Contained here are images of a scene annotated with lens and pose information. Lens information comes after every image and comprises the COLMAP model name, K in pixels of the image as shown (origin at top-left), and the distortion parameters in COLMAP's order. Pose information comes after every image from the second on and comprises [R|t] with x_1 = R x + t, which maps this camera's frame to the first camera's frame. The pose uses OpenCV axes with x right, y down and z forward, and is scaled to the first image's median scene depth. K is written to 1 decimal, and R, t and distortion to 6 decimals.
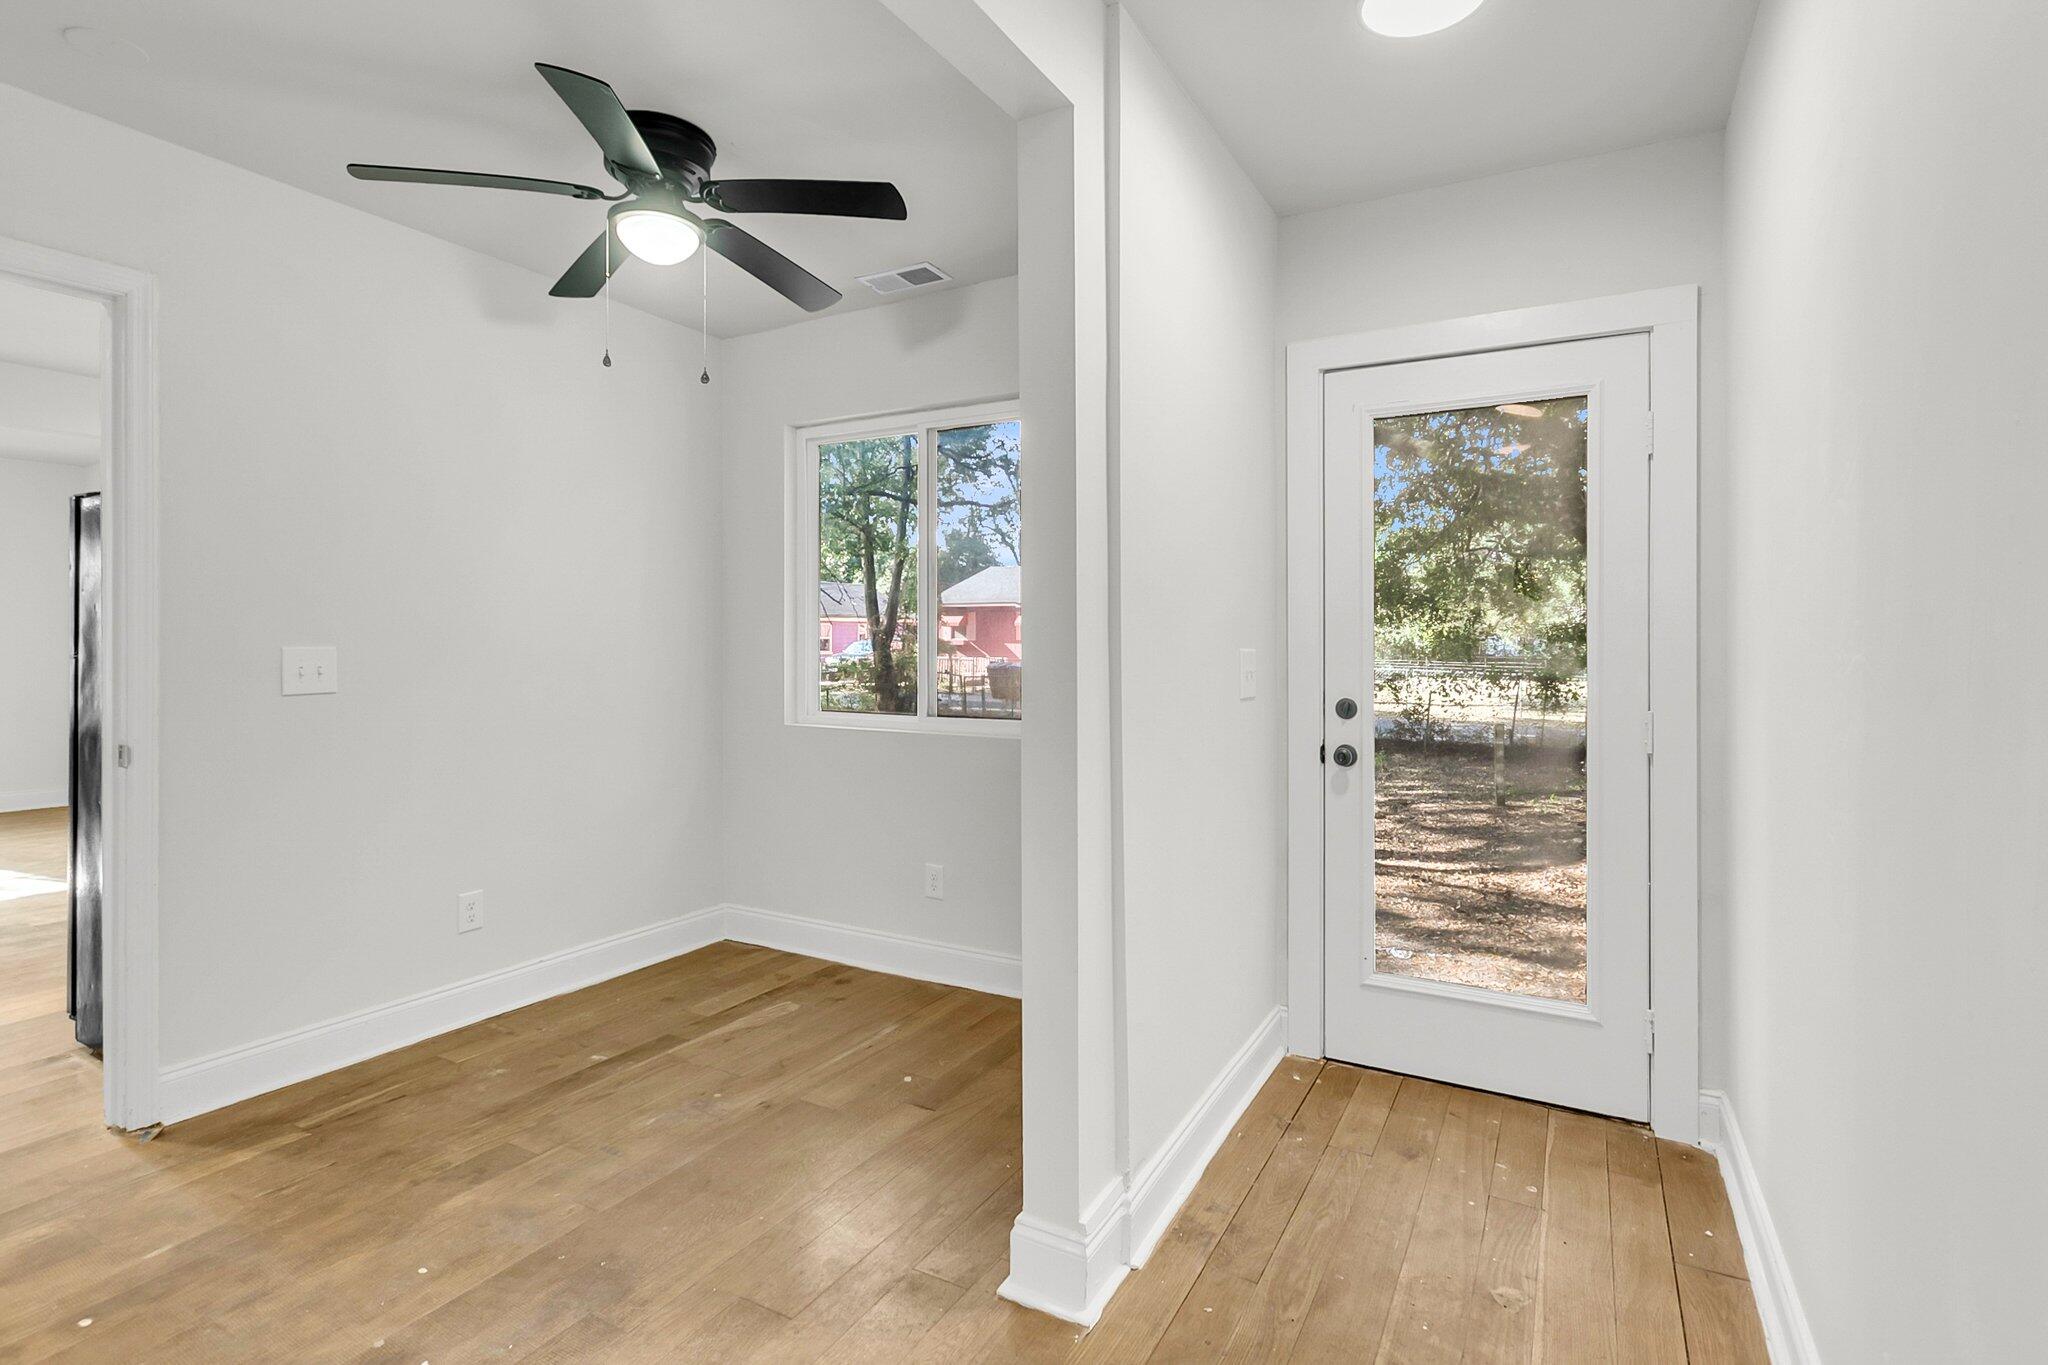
lens RADIAL K [[971.0, 0, 1030.8], [0, 971.0, 640.7], [0, 0, 1]] dist [0.012365, 0.000138]
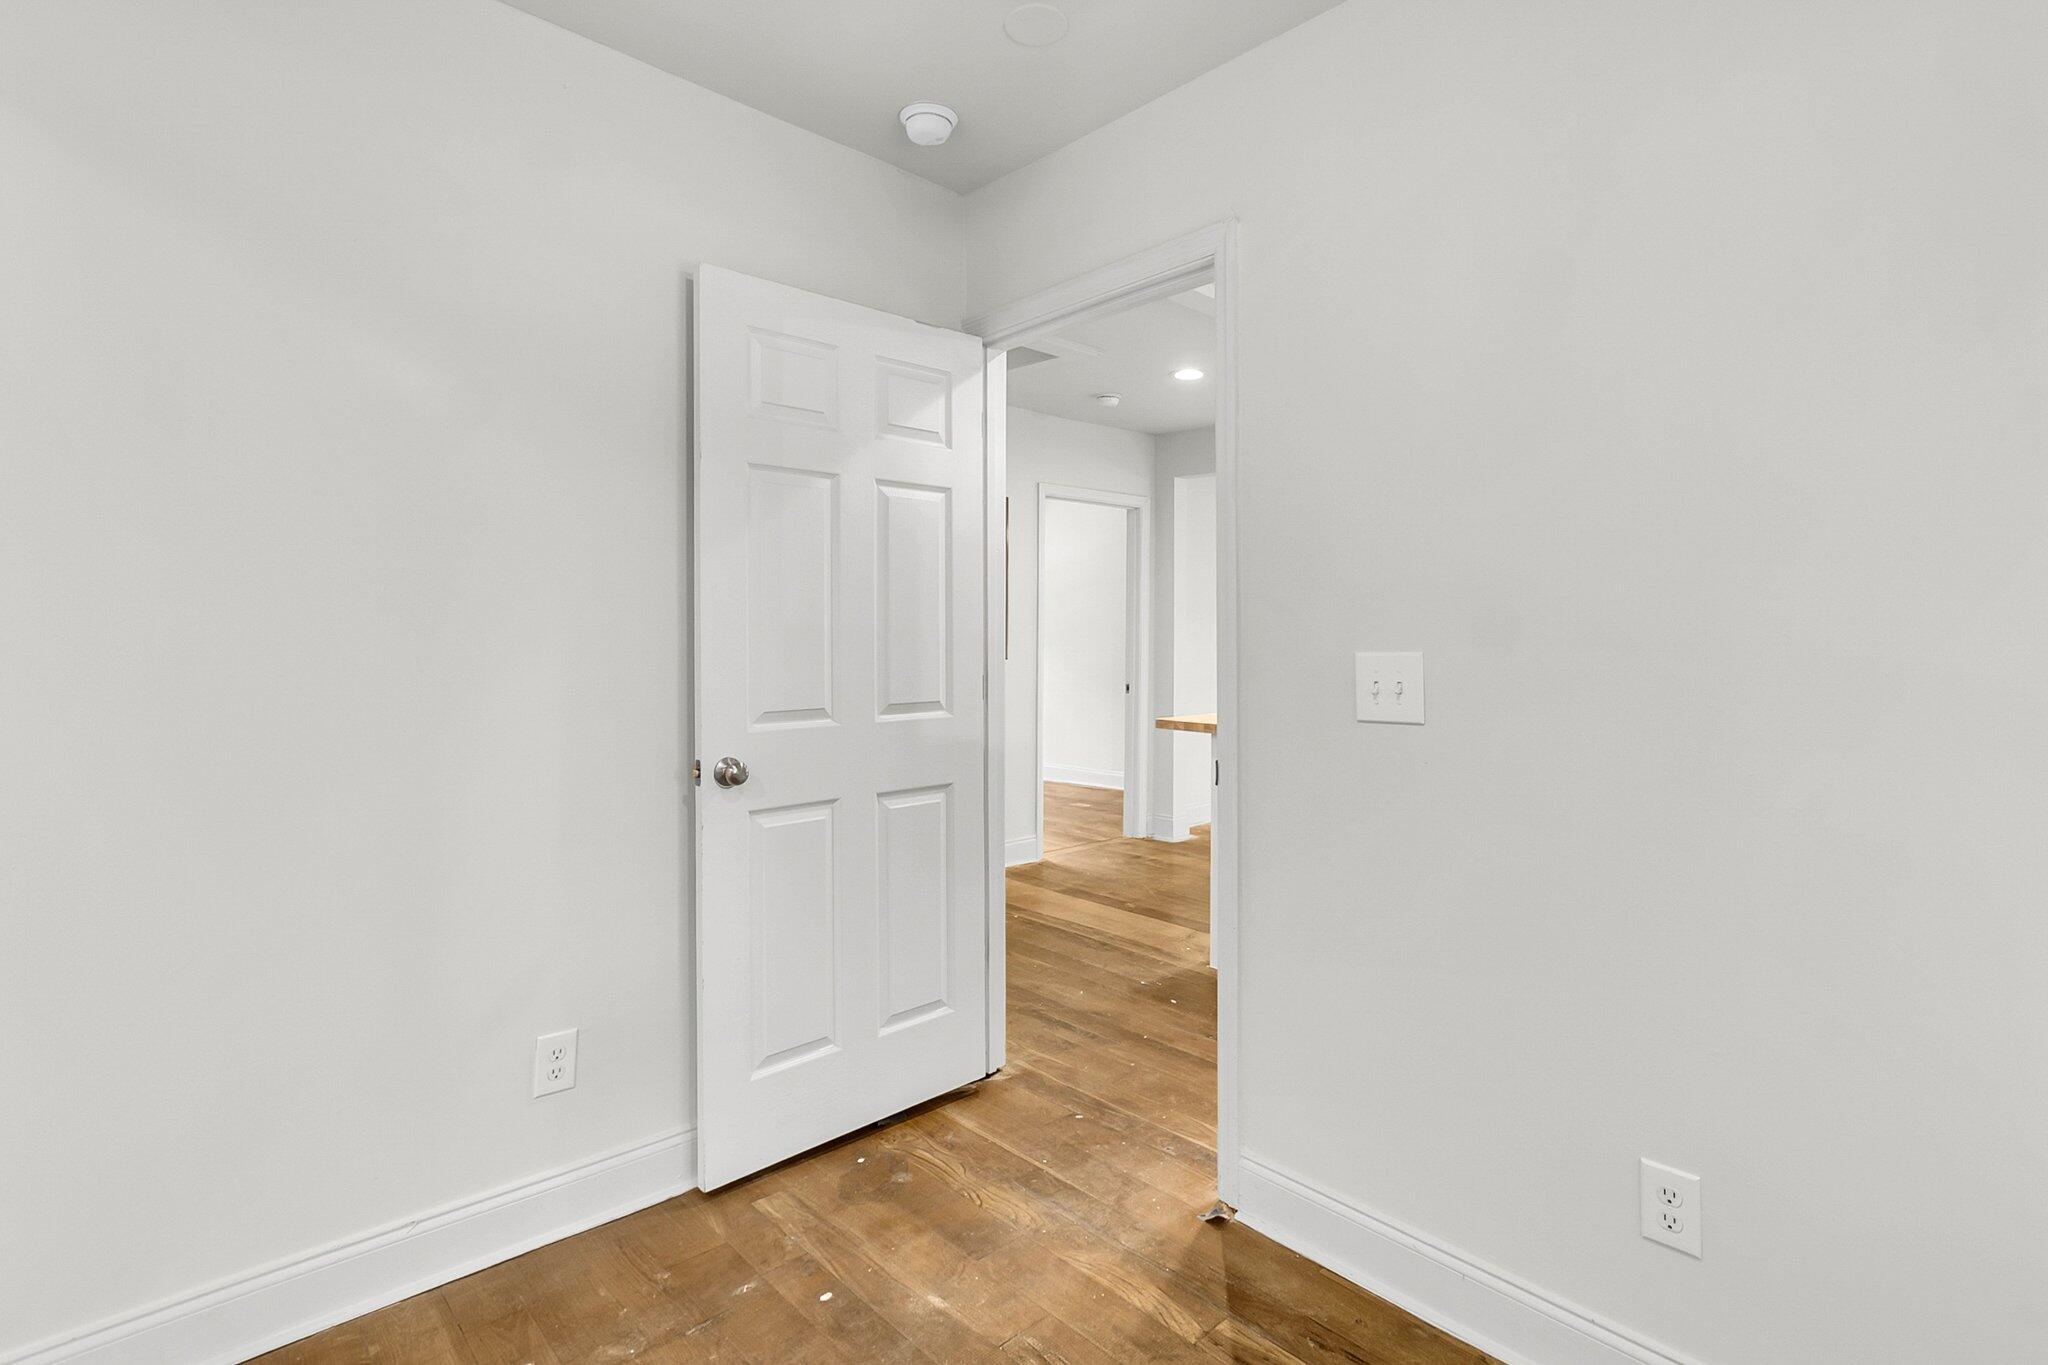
lens RADIAL K [[971.0, 0, 1024.9], [0, 971.0, 670.3], [0, 0, 1]] dist [0.012365, 0.000138]
pose [[-0.312436, 0.013998, -0.949836, -0.029036], [0.007758, 0.999896, 0.012183, 0.008348], [0.949907, -0.003563, -0.312512, 0.958528]]
